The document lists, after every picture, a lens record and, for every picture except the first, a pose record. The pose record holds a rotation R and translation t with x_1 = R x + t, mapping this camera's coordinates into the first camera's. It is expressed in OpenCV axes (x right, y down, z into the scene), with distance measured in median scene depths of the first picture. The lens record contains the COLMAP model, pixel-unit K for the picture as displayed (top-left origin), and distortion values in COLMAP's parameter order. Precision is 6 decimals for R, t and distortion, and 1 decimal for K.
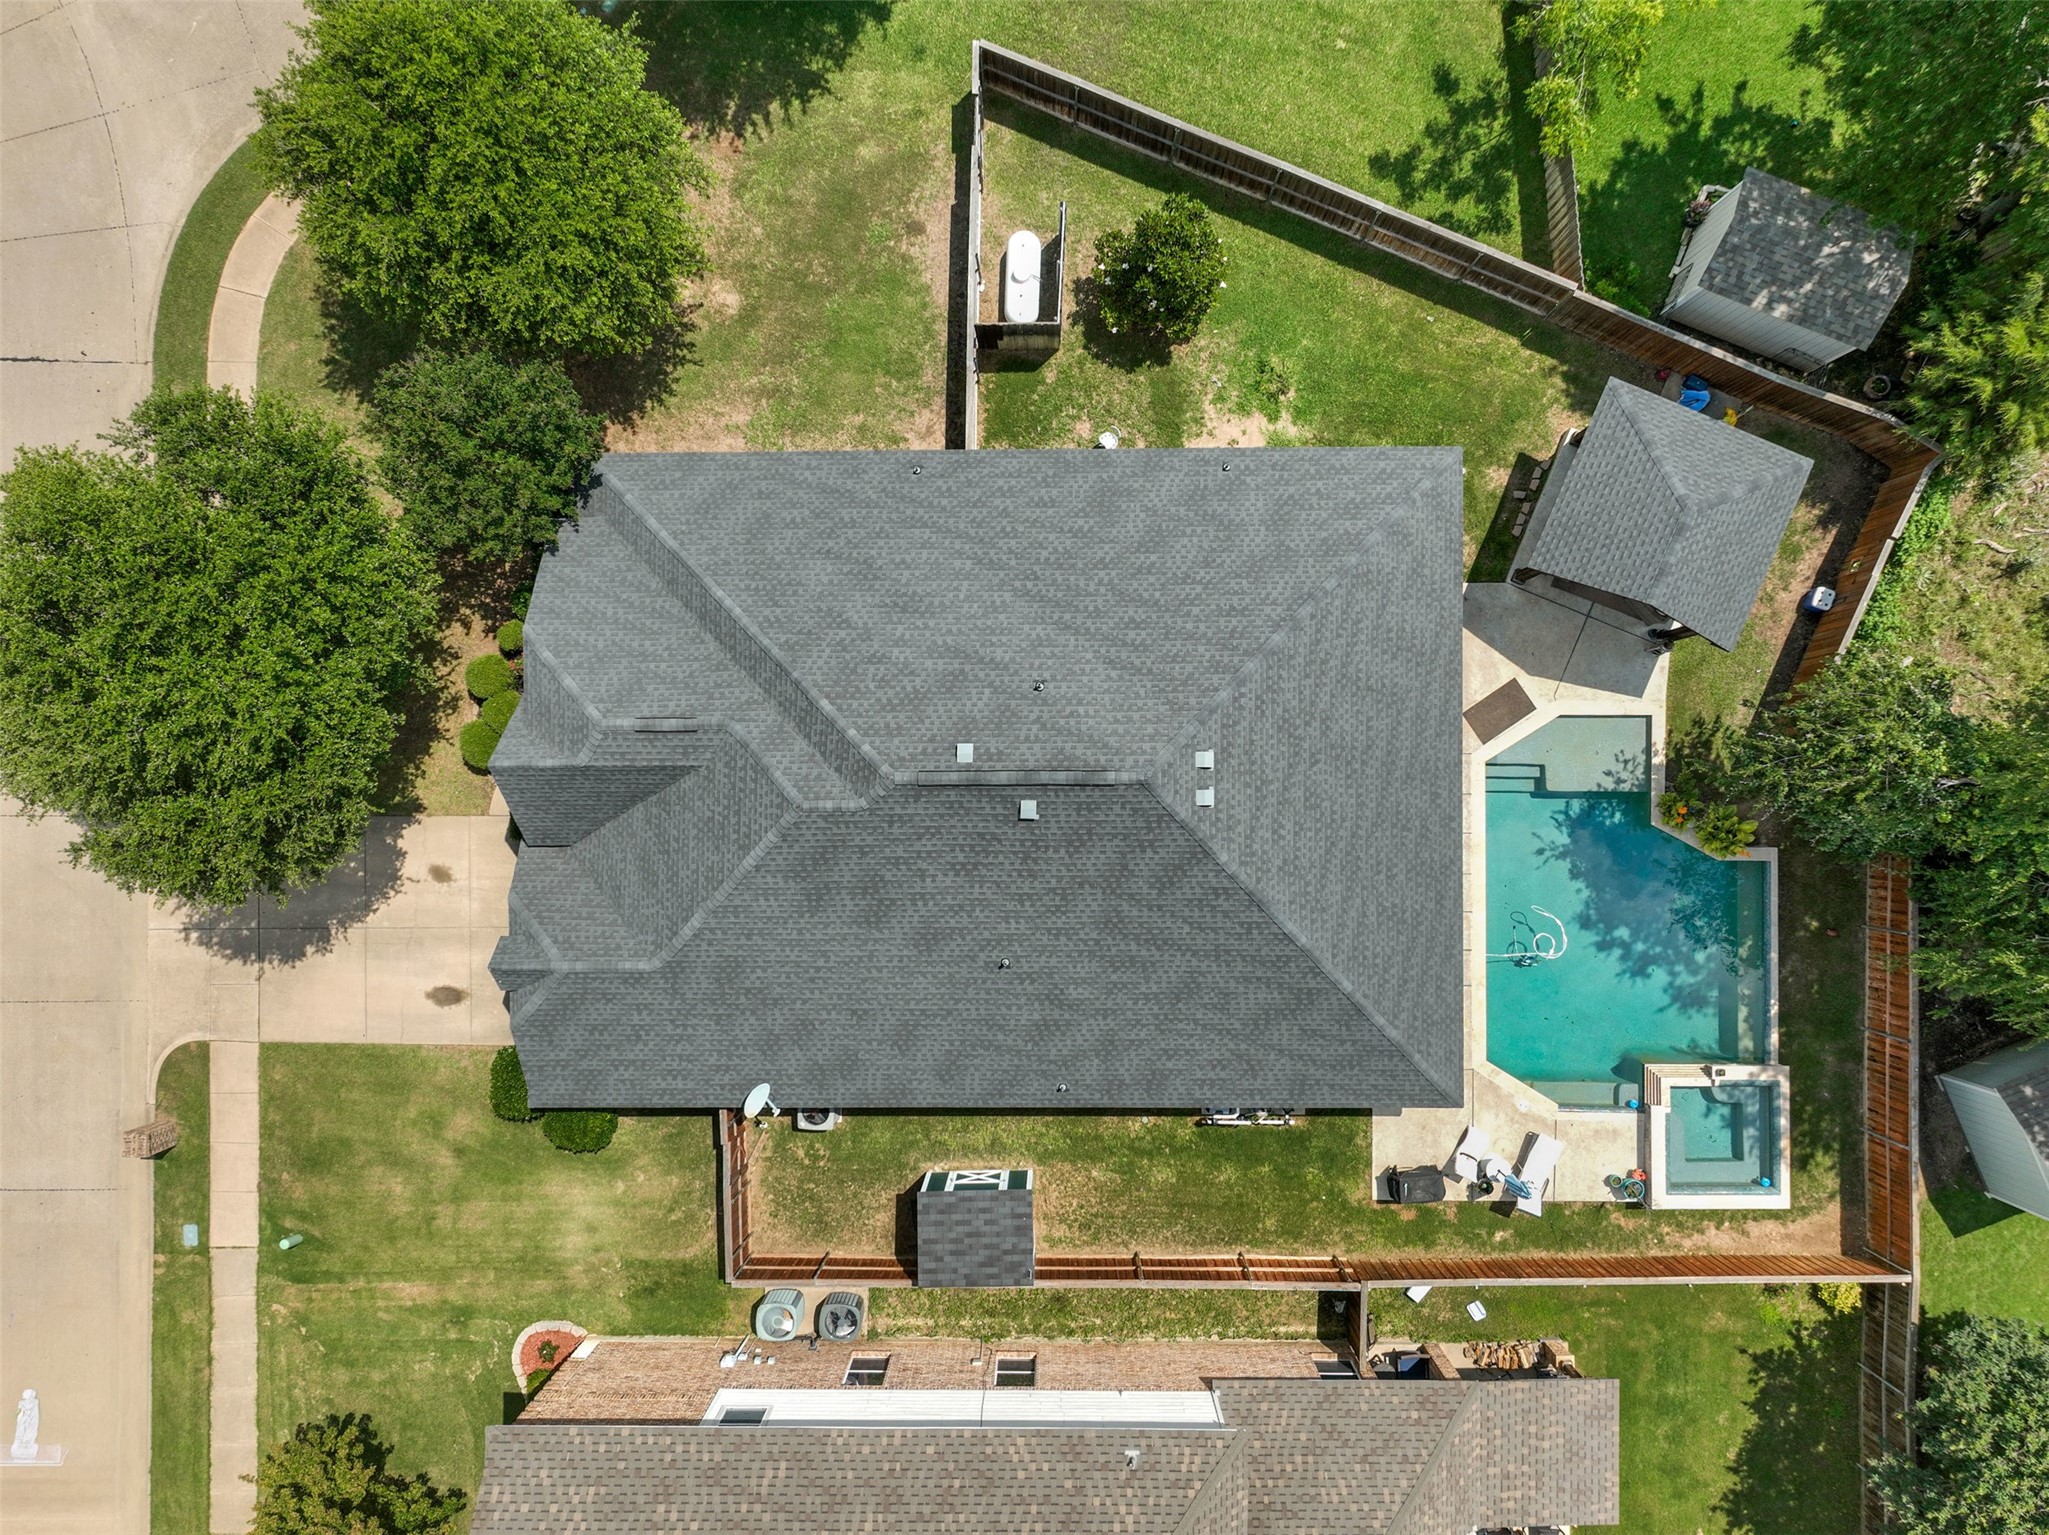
lens RADIAL K [[1424.9, 0, 1024.5], [0, 1424.9, 767.5], [0, 0, 1]] dist [0.008548, 0.001808]
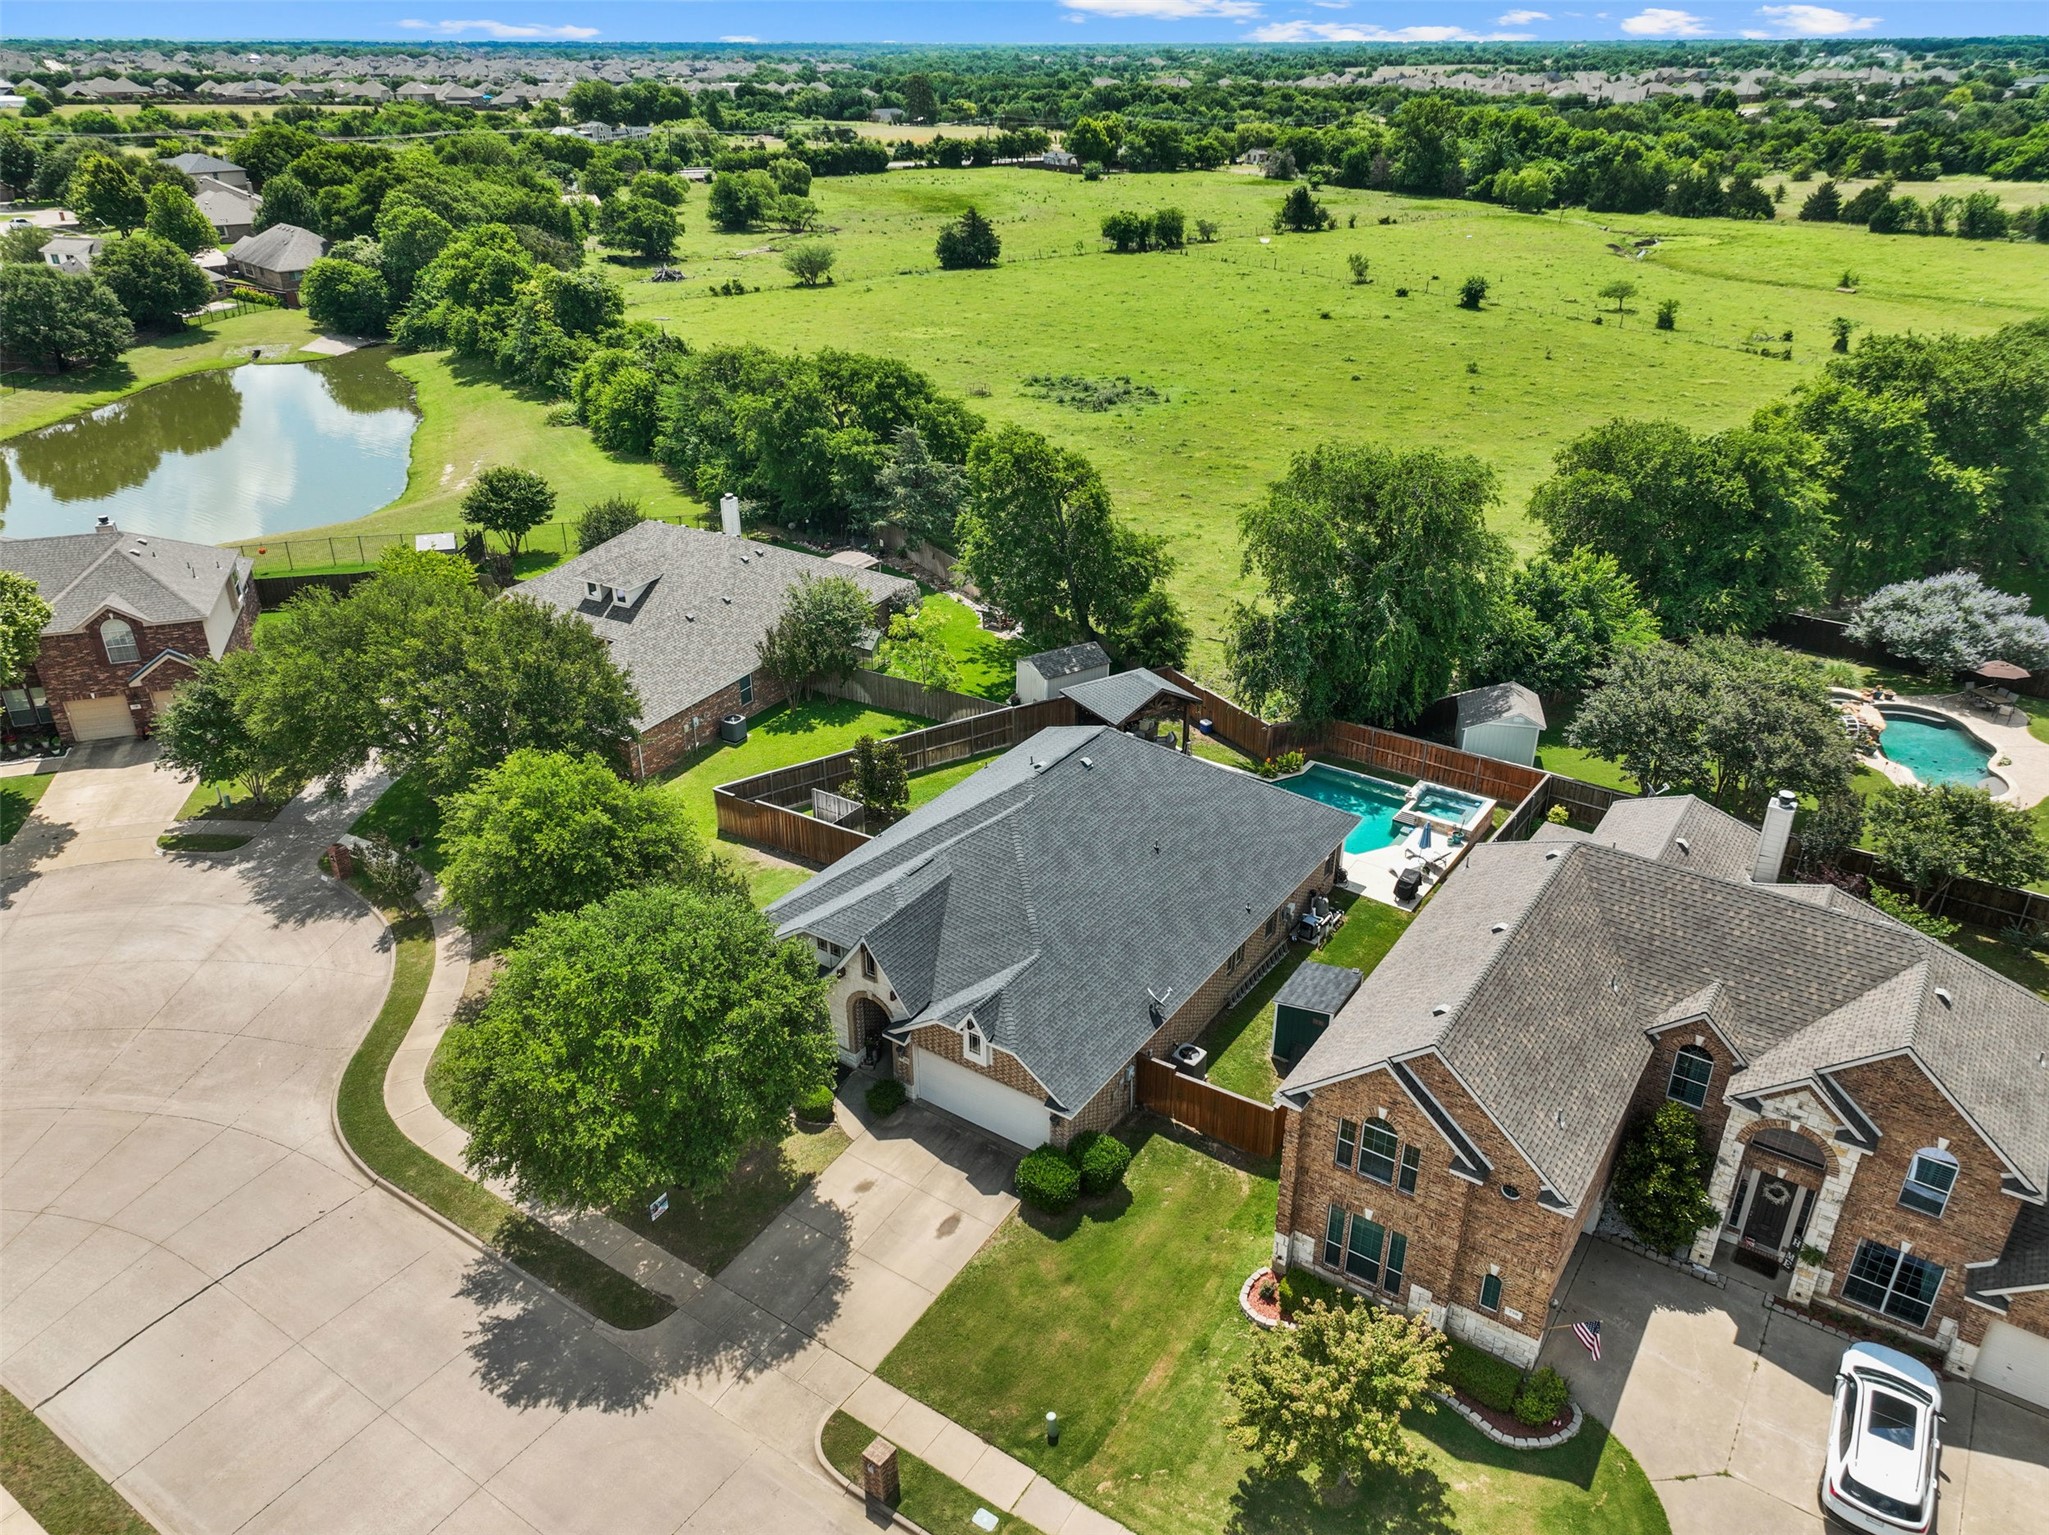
lens RADIAL K [[1424.9, 0, 1024.5], [0, 1424.9, 767.5], [0, 0, 1]] dist [0.008548, 0.001808]
pose [[0.565805, -0.349708, 0.746705, -1.096123], [0.824529, 0.244403, -0.510312, 0.704686], [-0.004037, 0.904418, 0.426629, 0.172395]]
